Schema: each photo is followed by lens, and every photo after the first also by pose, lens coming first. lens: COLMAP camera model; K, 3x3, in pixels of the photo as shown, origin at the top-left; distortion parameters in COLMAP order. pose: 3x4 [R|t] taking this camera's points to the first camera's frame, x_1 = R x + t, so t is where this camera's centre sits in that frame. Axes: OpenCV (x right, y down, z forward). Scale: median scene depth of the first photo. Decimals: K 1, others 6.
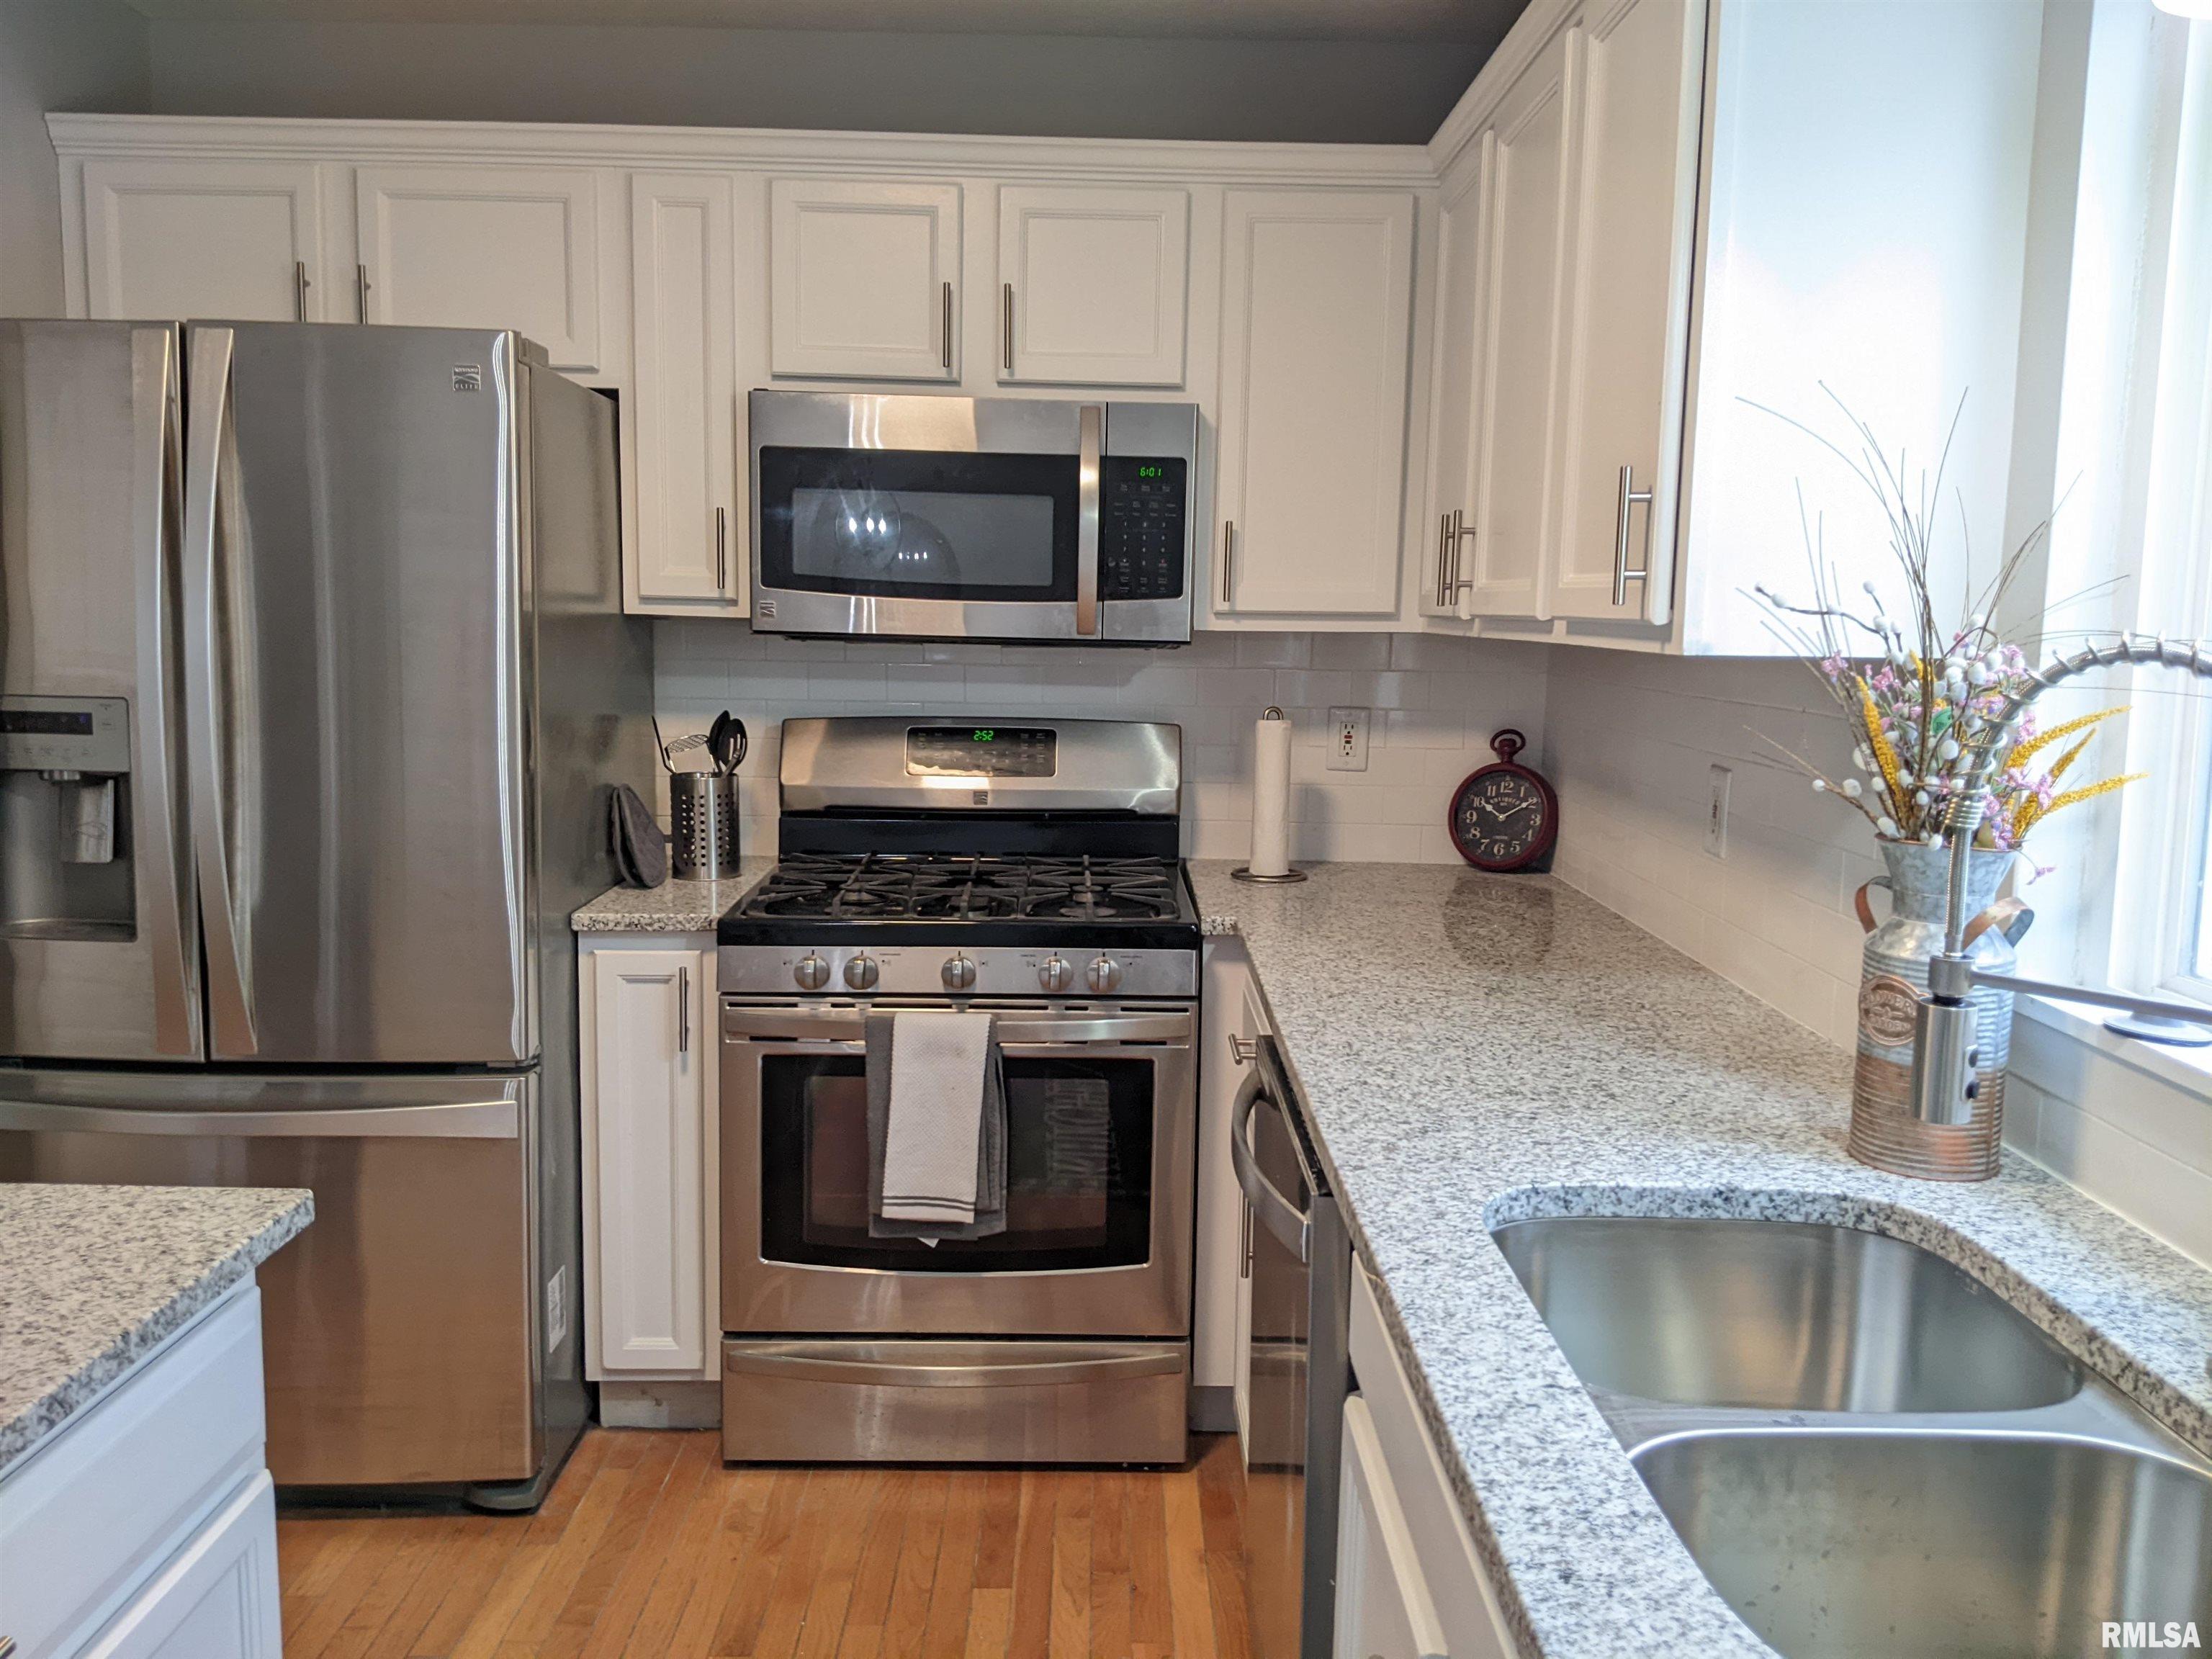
lens RADIAL K [[1756.1, 0, 1104.1], [0, 1756.1, 825.3], [0, 0, 1]] dist [0.107557, -0.224815]
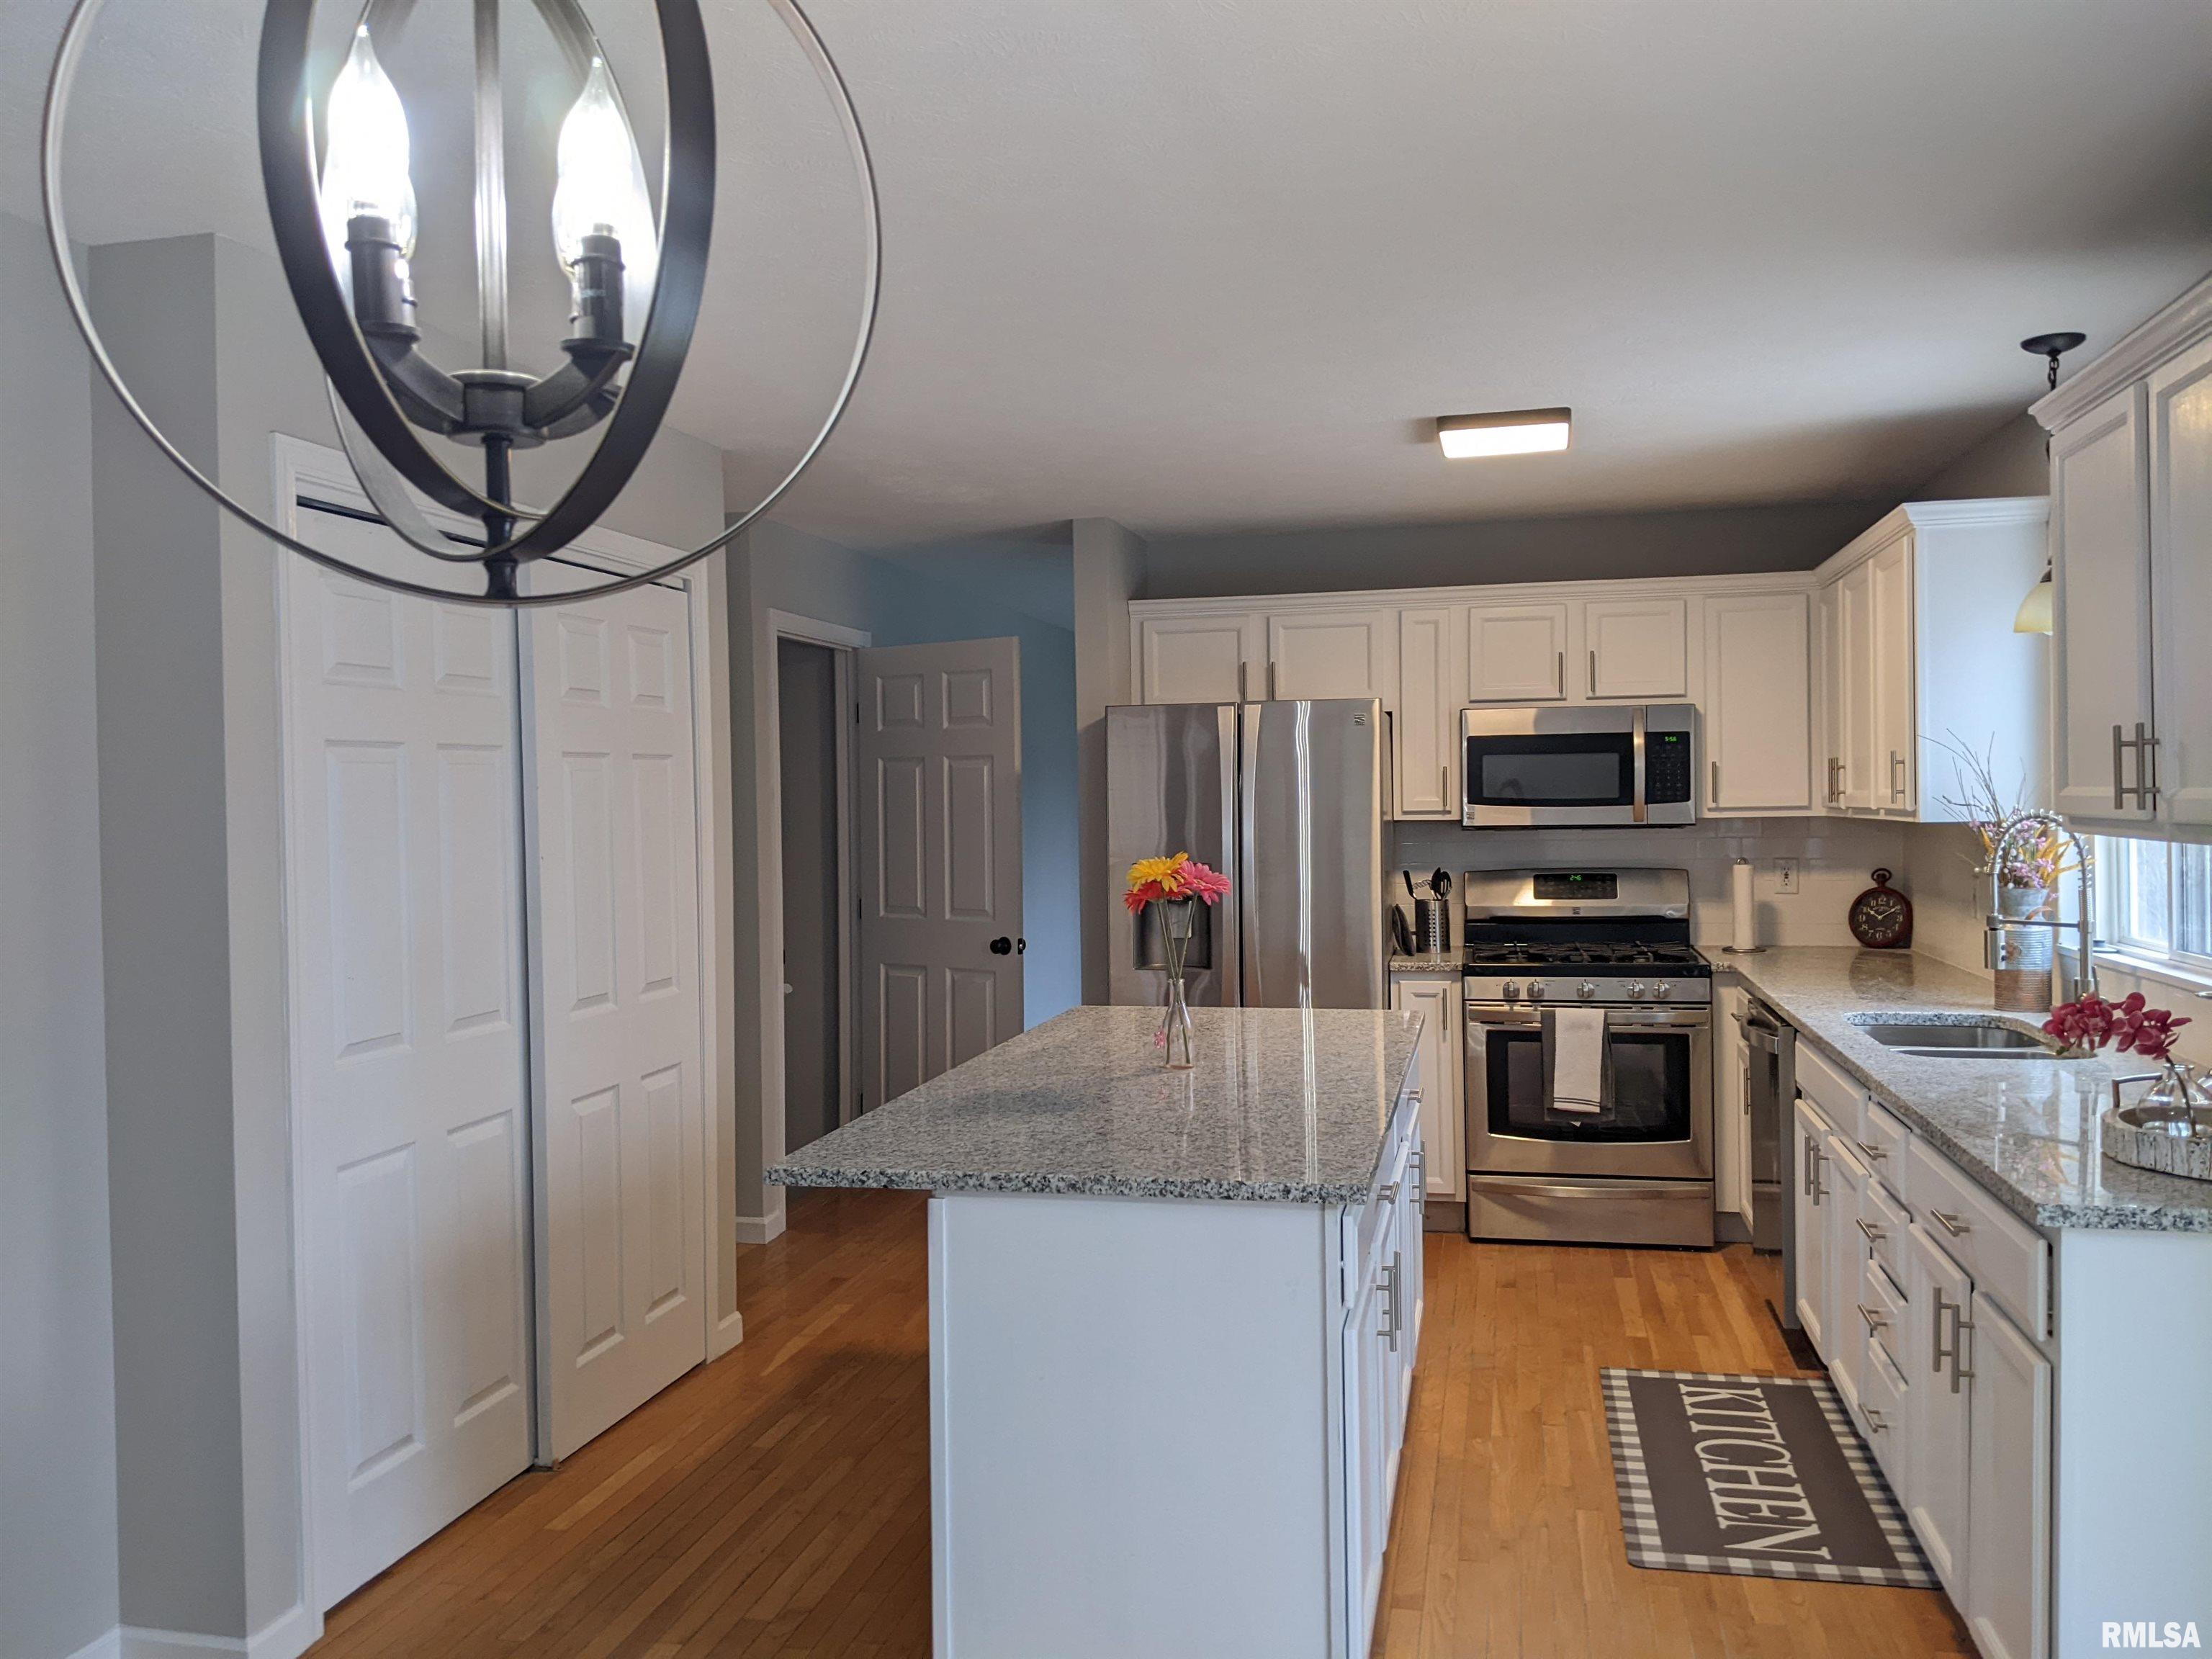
lens RADIAL K [[1756.1, 0, 1104.1], [0, 1756.1, 825.3], [0, 0, 1]] dist [0.107557, -0.224815]
pose [[0.973303, -0.031318, -0.227379, -0.146205], [0.005651, 0.993617, -0.112668, 0.116704], [0.229456, 0.108375, 0.967267, -1.072219]]
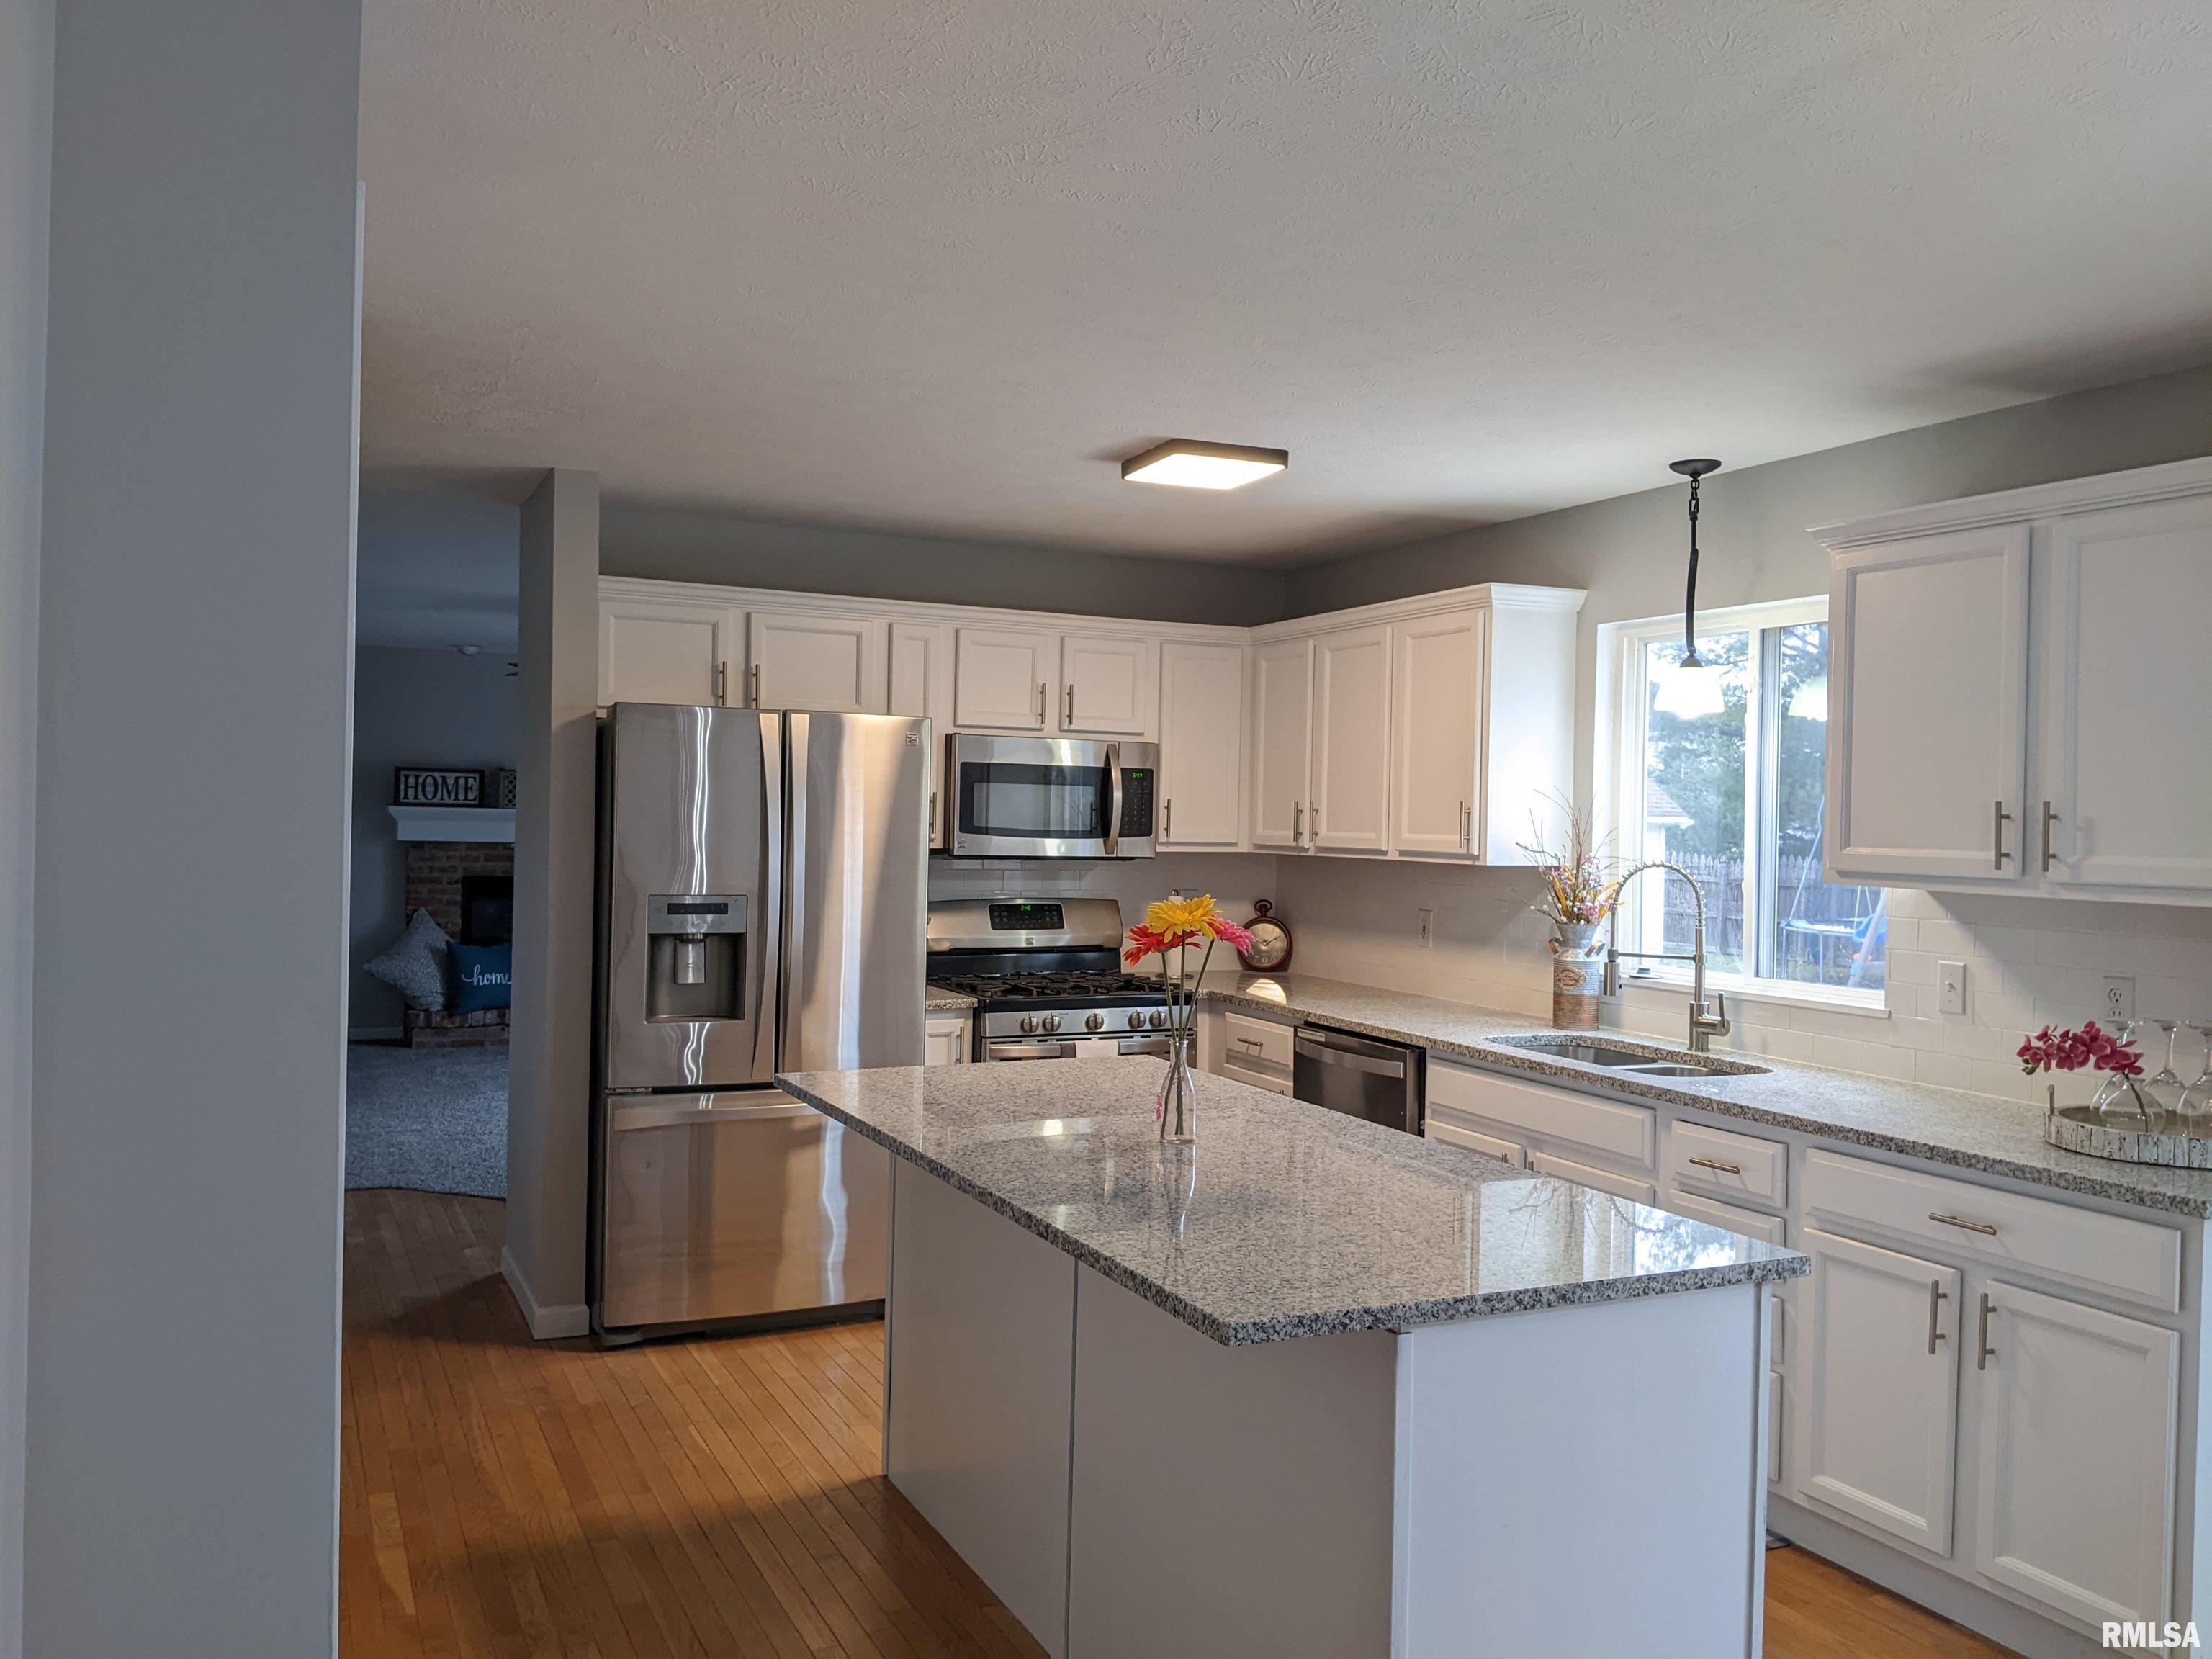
lens RADIAL K [[1756.1, 0, 1104.1], [0, 1756.1, 825.3], [0, 0, 1]] dist [0.107557, -0.224815]
pose [[0.906290, -0.003163, 0.422644, -0.889280], [0.050382, 0.993651, -0.100598, 0.060280], [-0.419642, 0.112464, 0.900695, -0.823657]]
